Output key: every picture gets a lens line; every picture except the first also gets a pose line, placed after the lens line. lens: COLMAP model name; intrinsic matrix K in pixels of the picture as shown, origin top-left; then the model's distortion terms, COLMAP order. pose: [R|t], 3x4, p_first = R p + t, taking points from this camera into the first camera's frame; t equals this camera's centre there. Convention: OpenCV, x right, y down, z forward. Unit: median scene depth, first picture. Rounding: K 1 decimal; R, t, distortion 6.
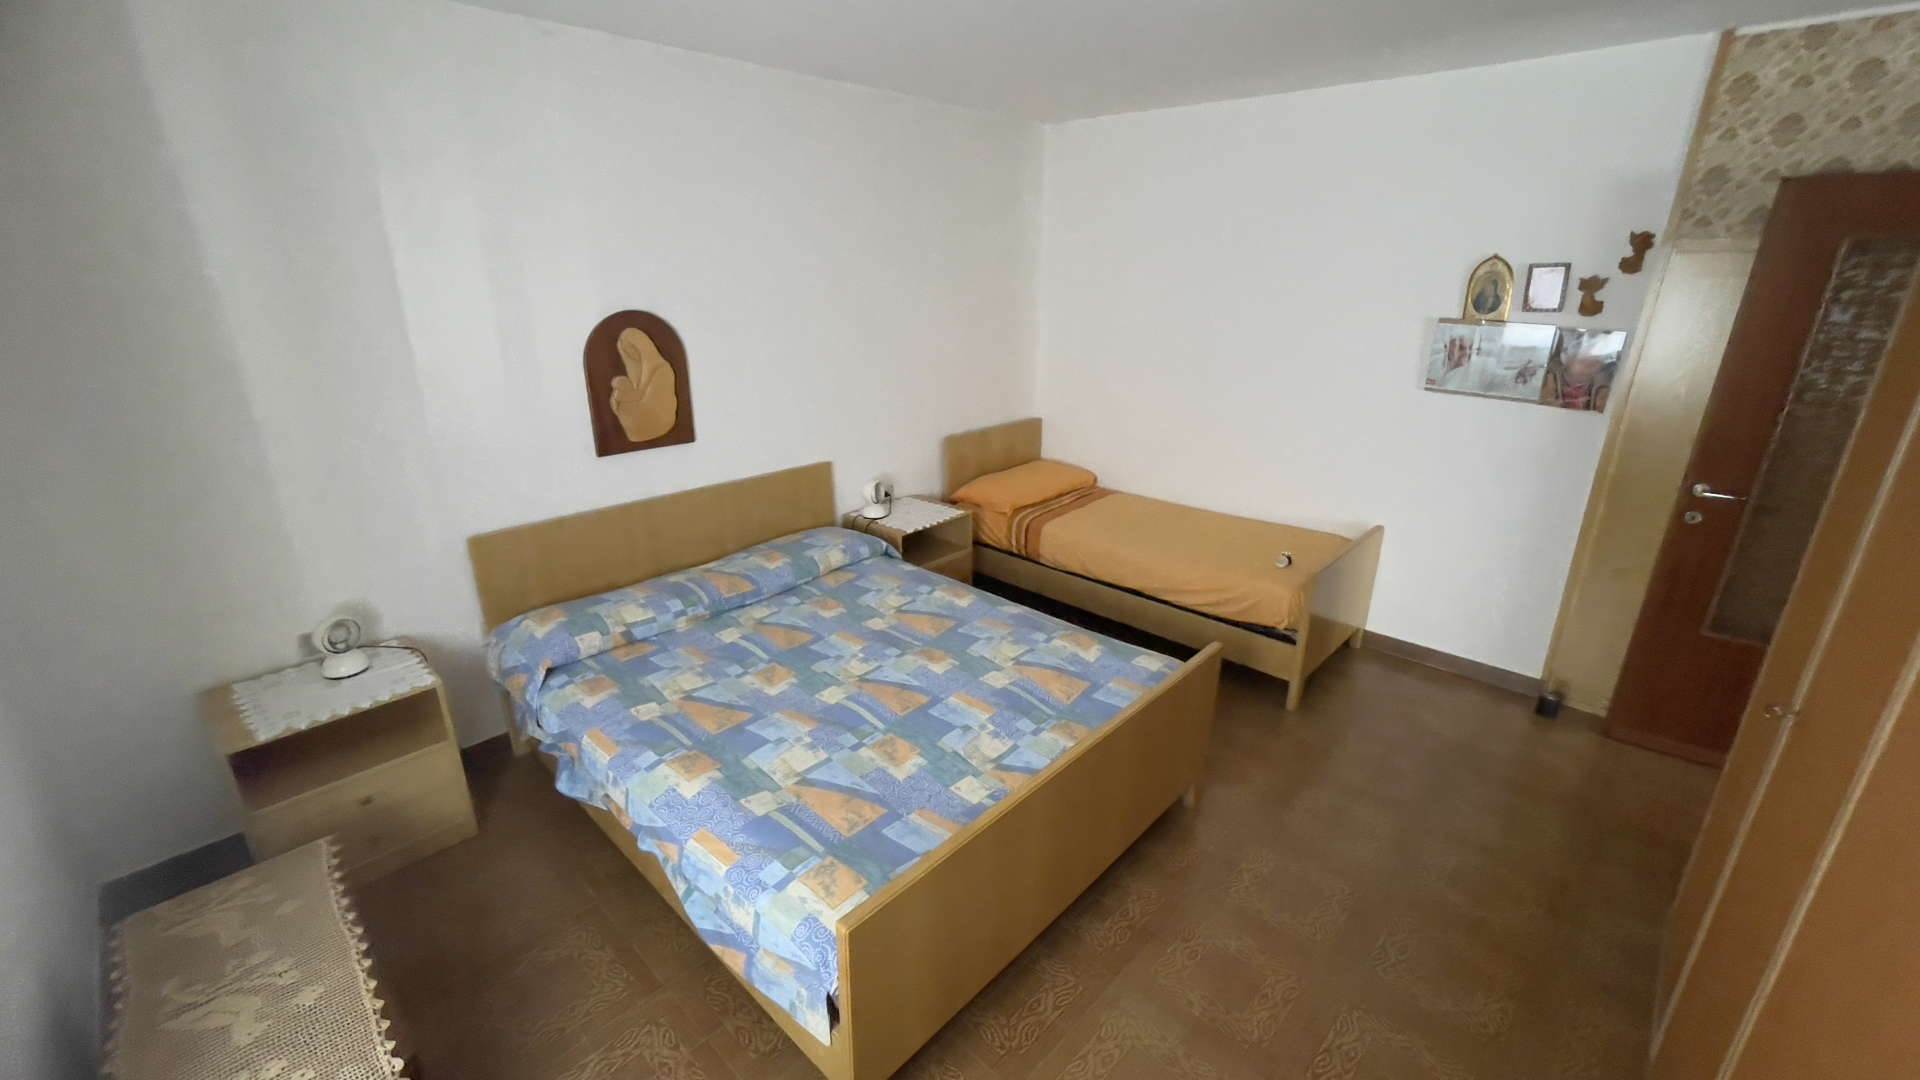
lens RADIAL K [[780.4, 0, 960.8], [0, 780.4, 542.5], [0, 0, 1]] dist [0.001894, 0.001155]
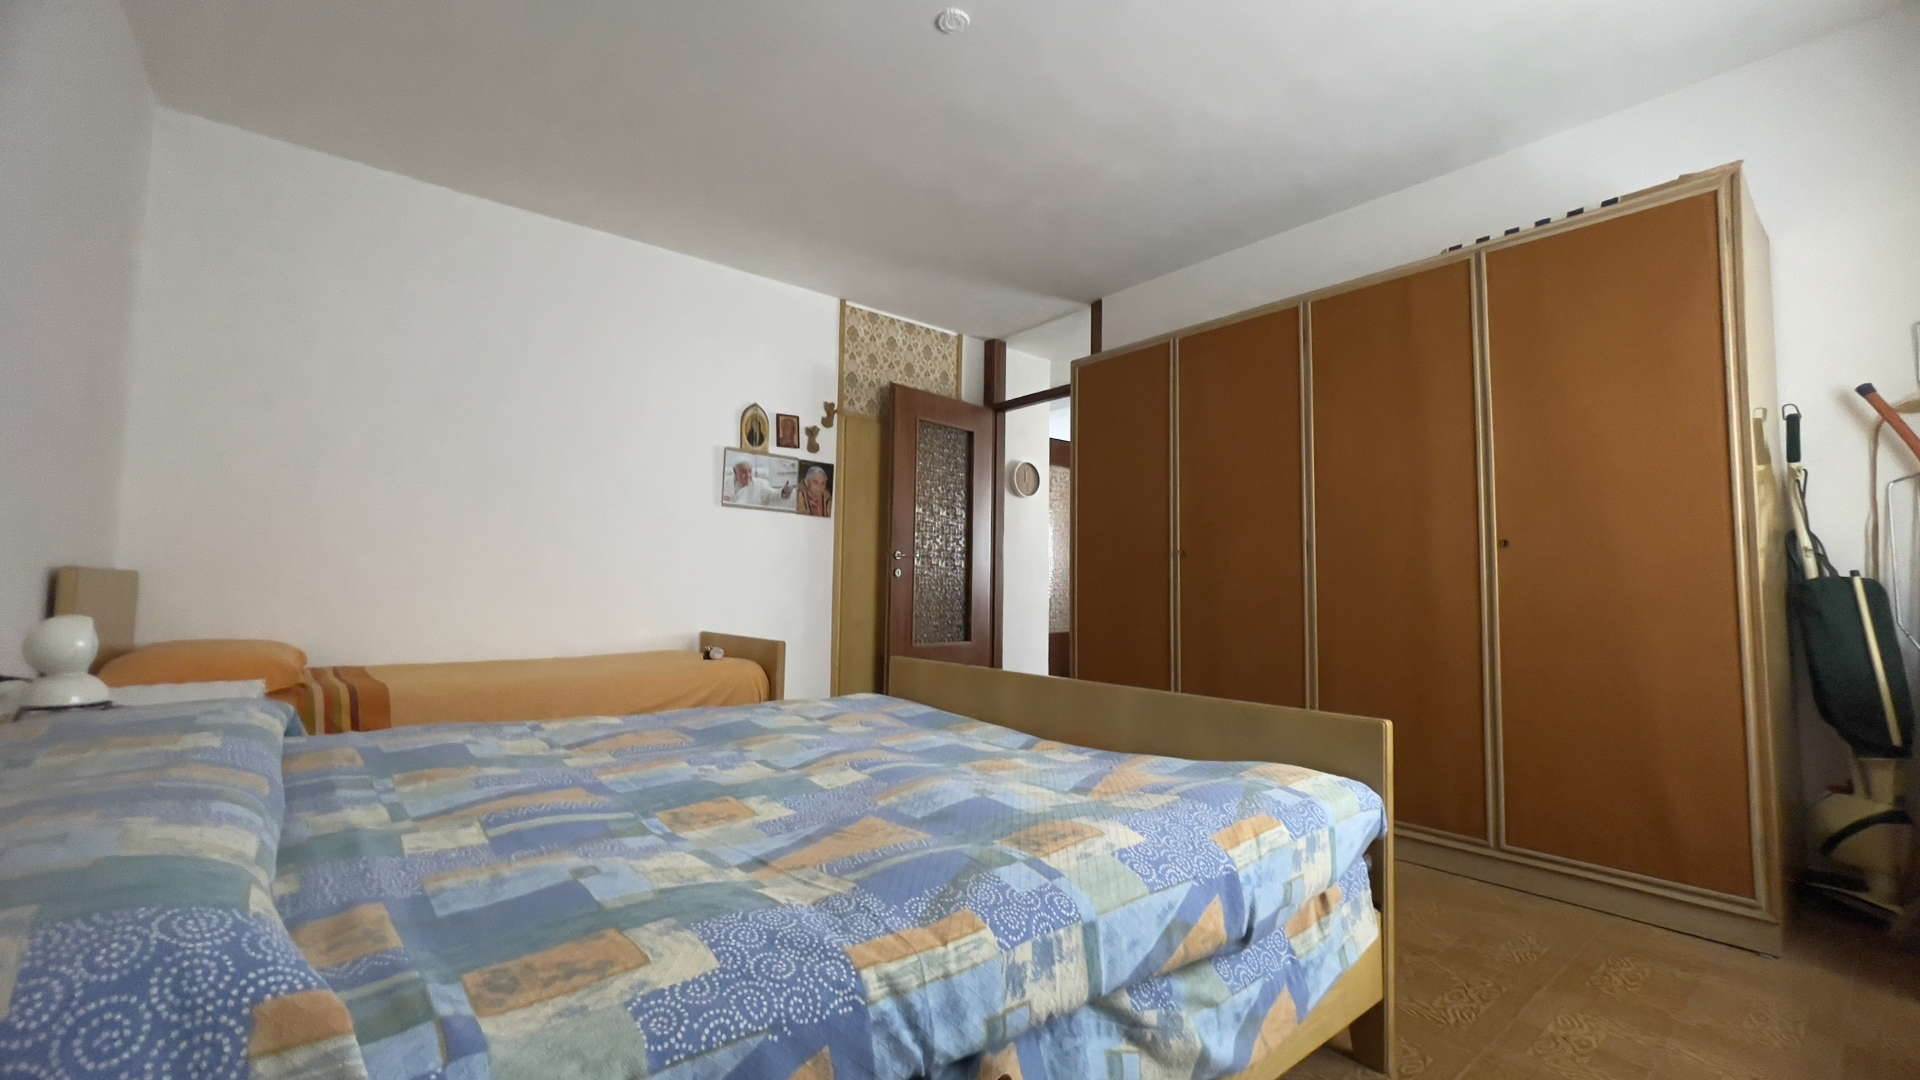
lens RADIAL K [[780.4, 0, 963.3], [0, 780.4, 544.7], [0, 0, 1]] dist [0.001894, 0.001155]
pose [[0.118557, 0.055728, 0.991382, -0.592632], [0.319502, 0.943184, -0.091228, 0.093425], [-0.940140, 0.327565, 0.094016, 0.650951]]
